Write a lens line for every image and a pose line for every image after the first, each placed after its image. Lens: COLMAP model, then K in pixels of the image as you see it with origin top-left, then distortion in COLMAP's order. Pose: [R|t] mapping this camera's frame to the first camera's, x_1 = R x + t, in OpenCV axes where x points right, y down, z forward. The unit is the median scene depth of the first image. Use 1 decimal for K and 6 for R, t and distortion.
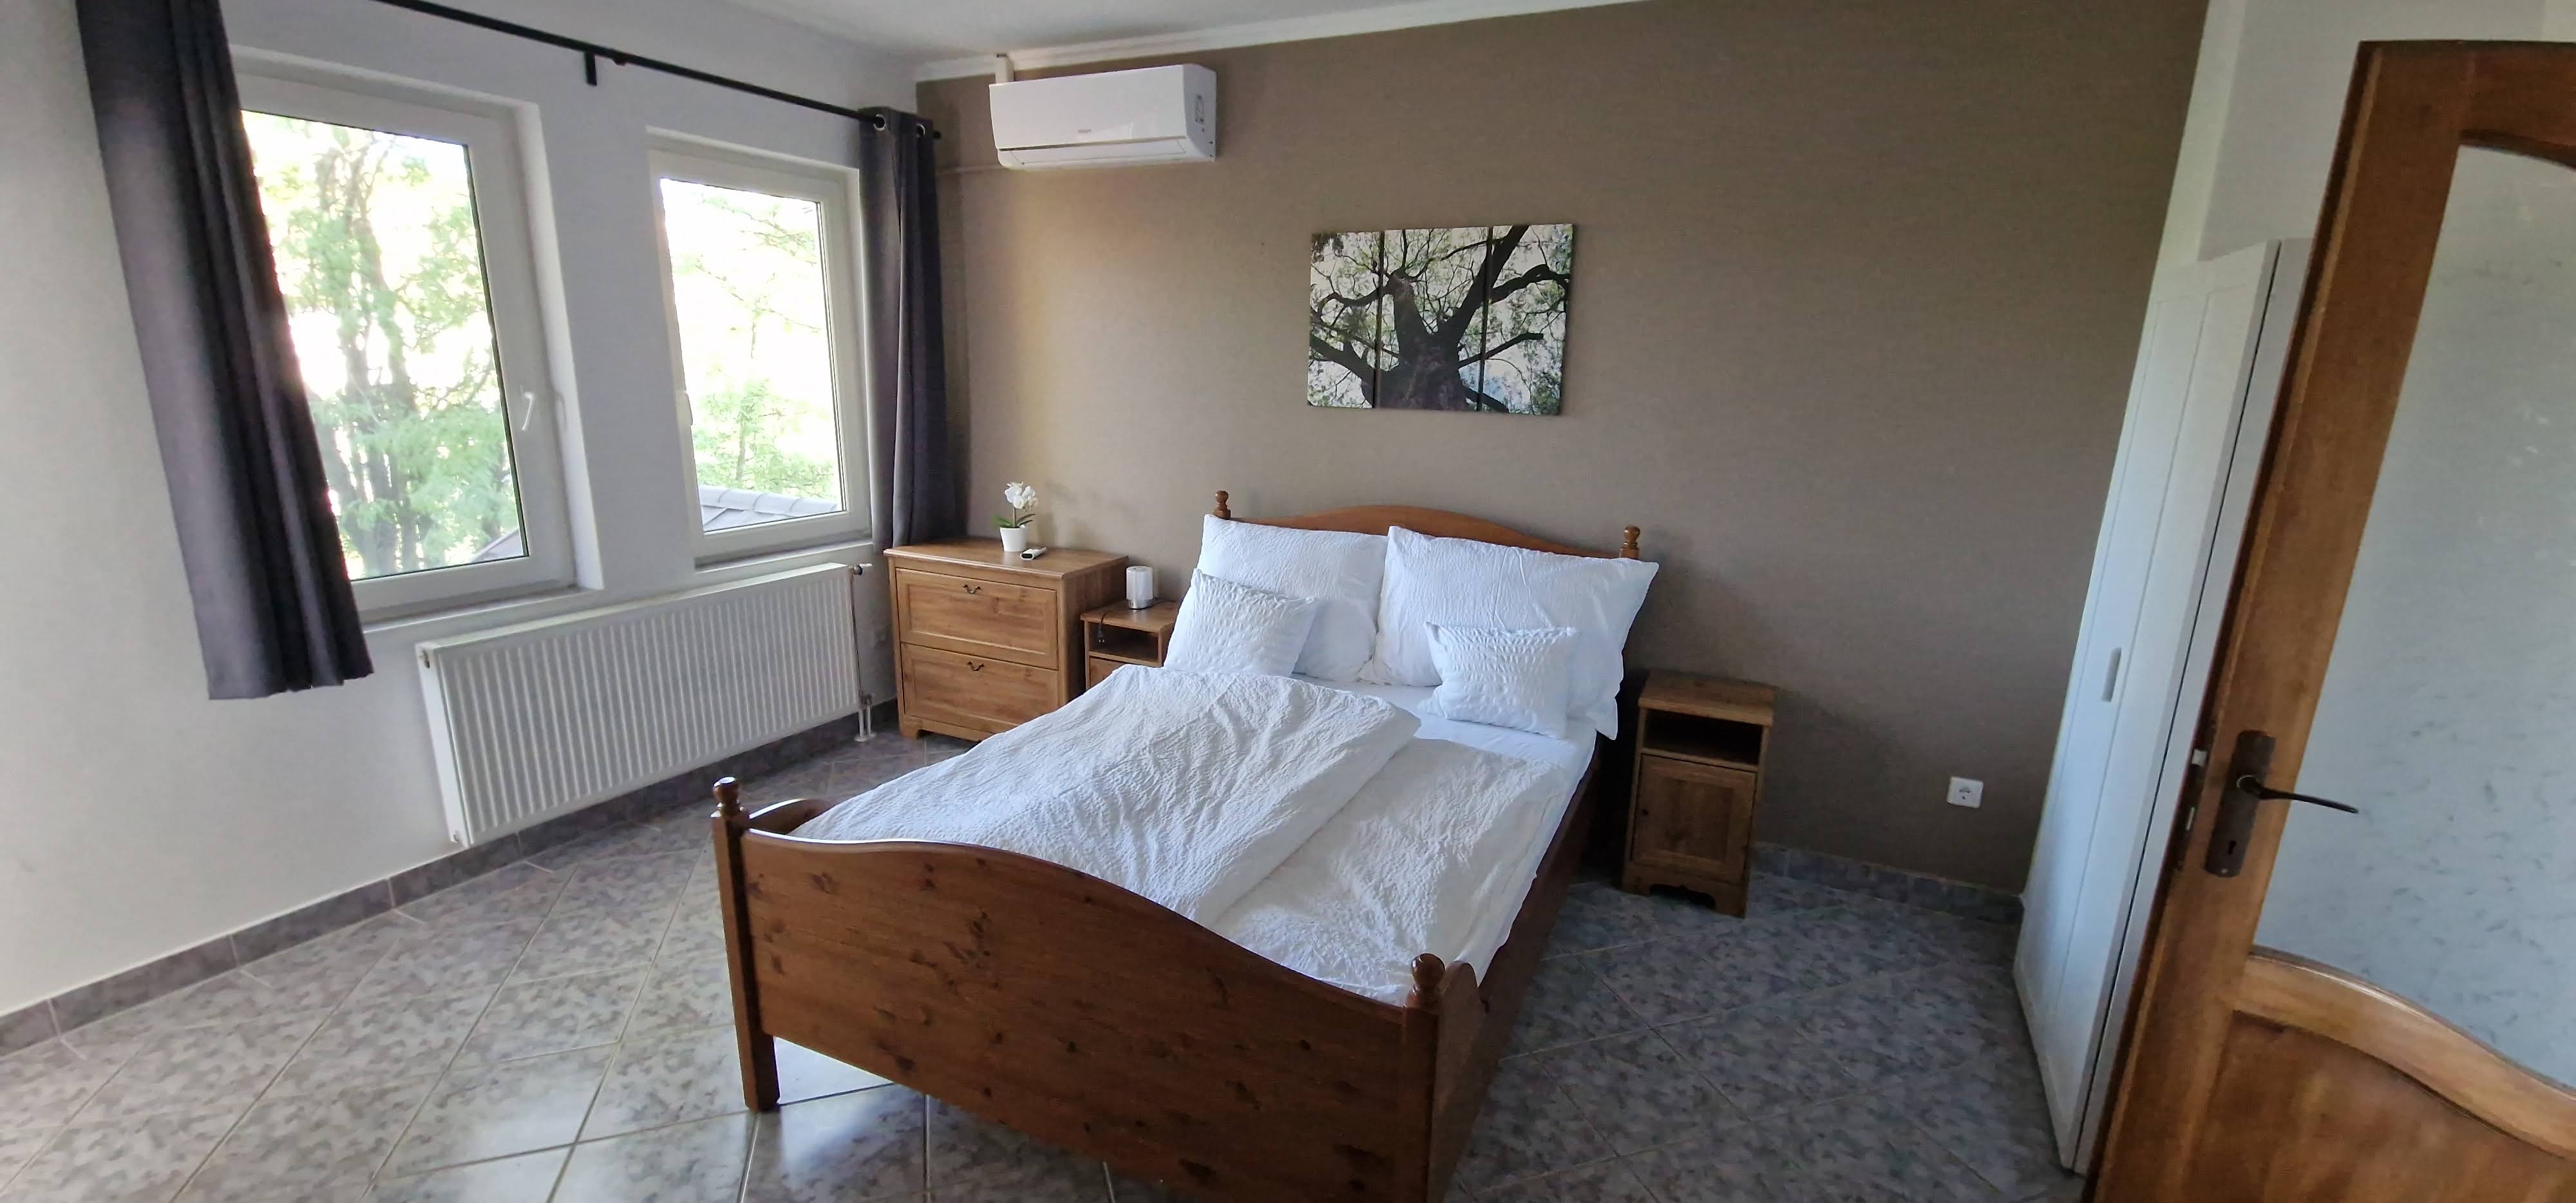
lens RADIAL K [[1046.3, 0, 1247.3], [0, 1046.3, 601.3], [0, 0, 1]] dist [-0.011584, -0.001407]
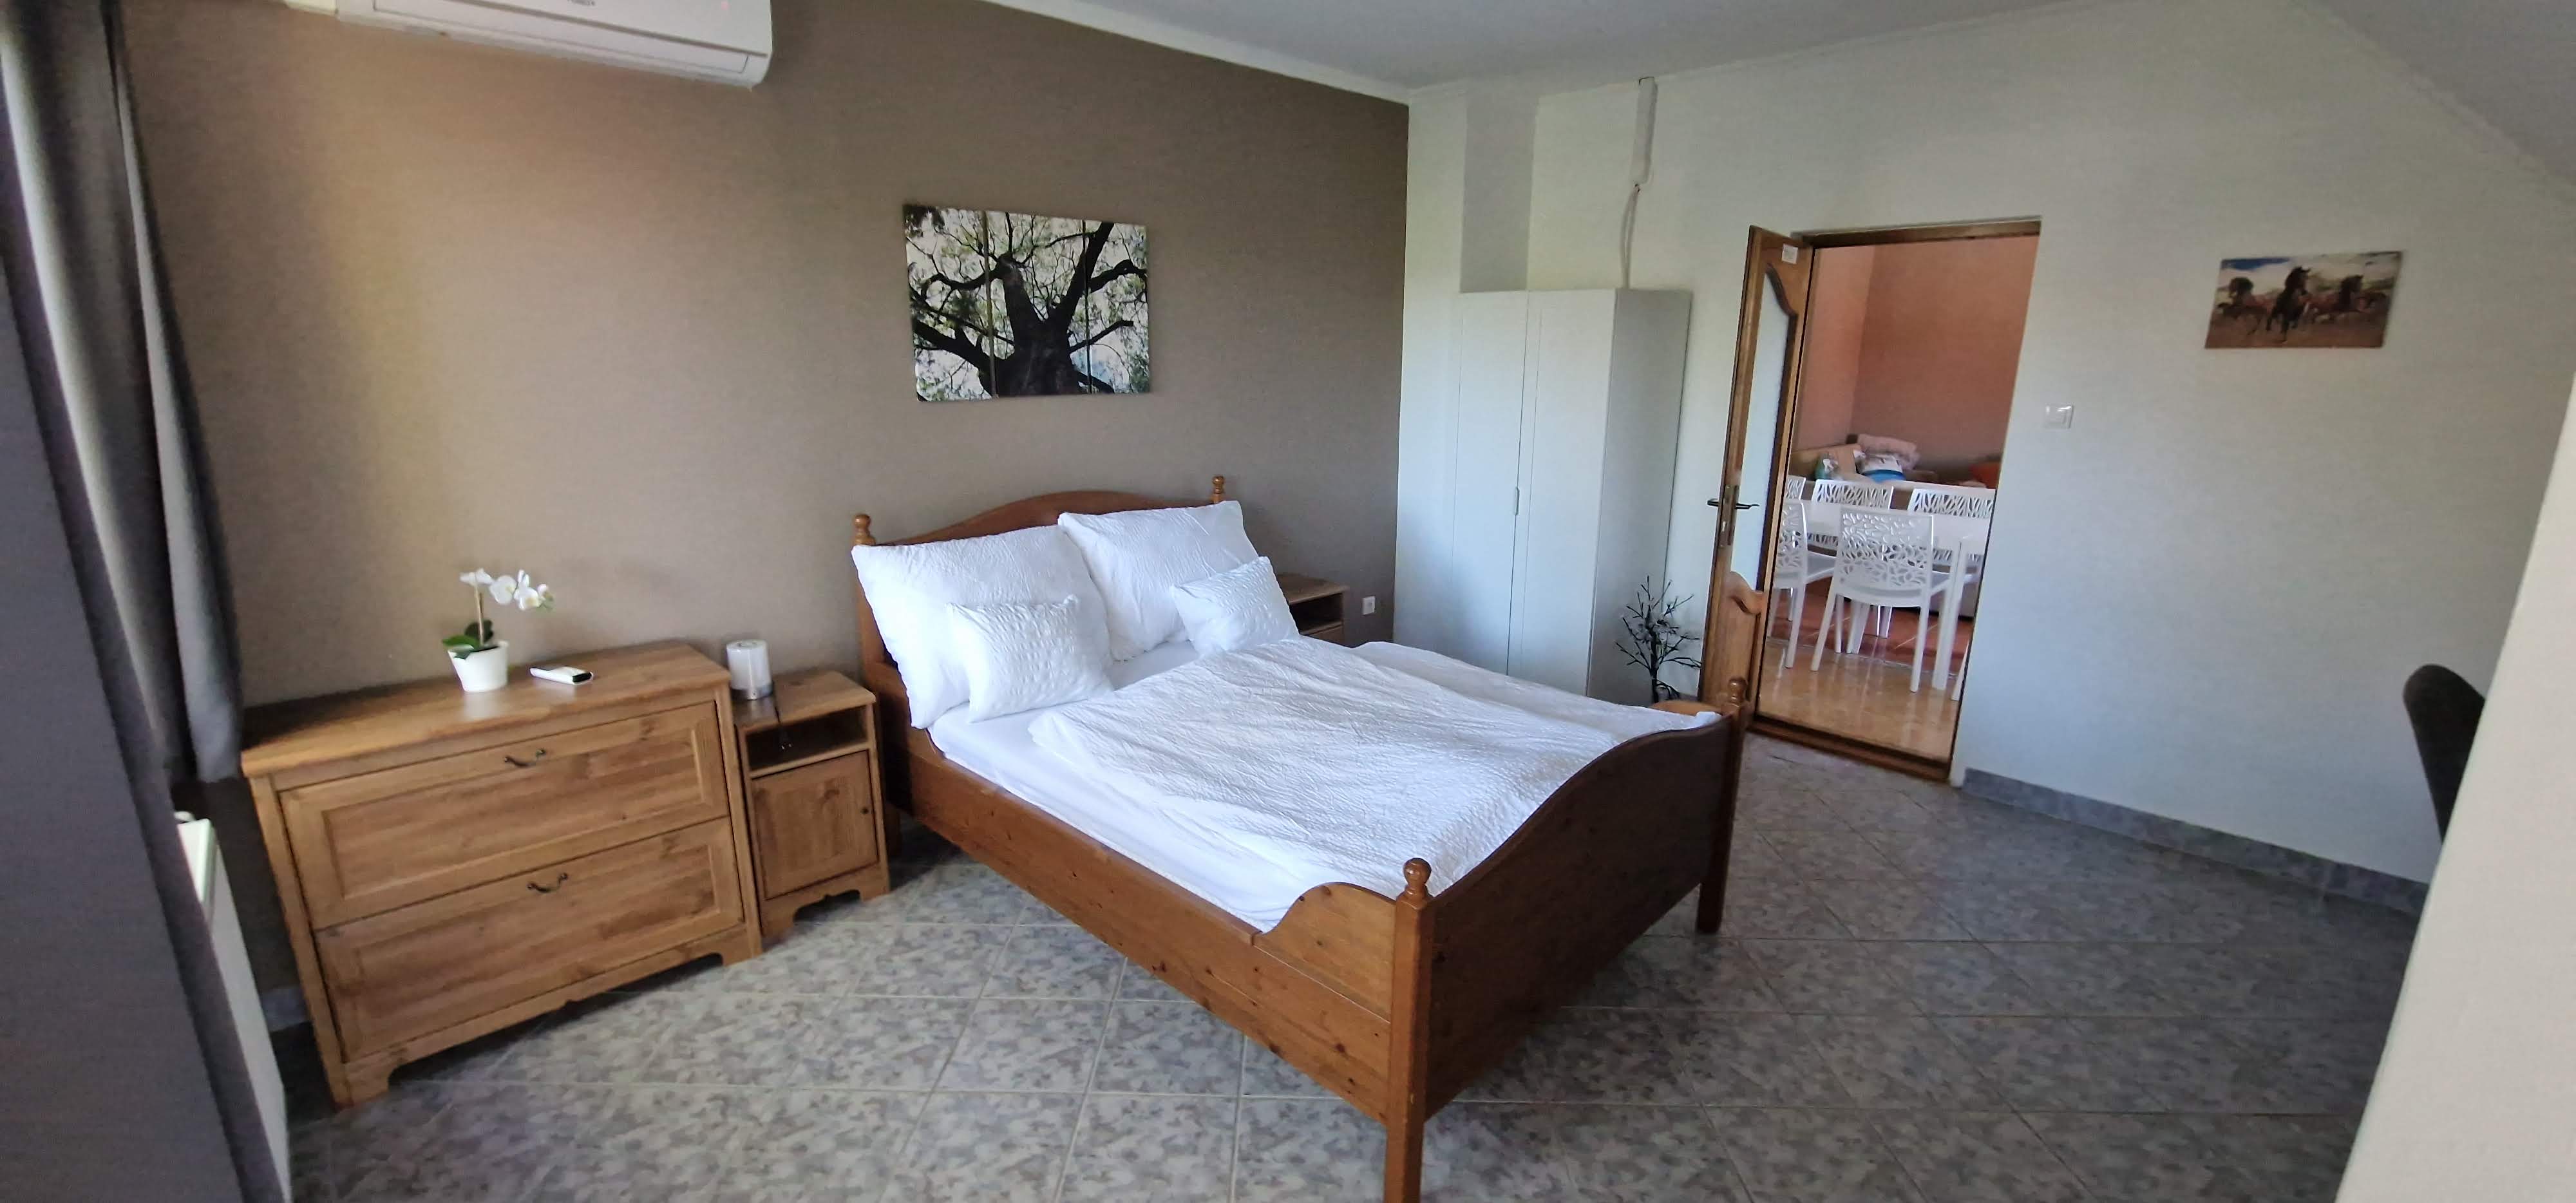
lens RADIAL K [[1046.3, 0, 1286.3], [0, 1046.3, 603.5], [0, 0, 1]] dist [-0.011584, -0.001407]
pose [[0.322957, -0.245138, 0.914115, -0.741994], [0.219587, 0.958924, 0.179574, -0.123739], [-0.920587, 0.142733, 0.363521, 0.457253]]
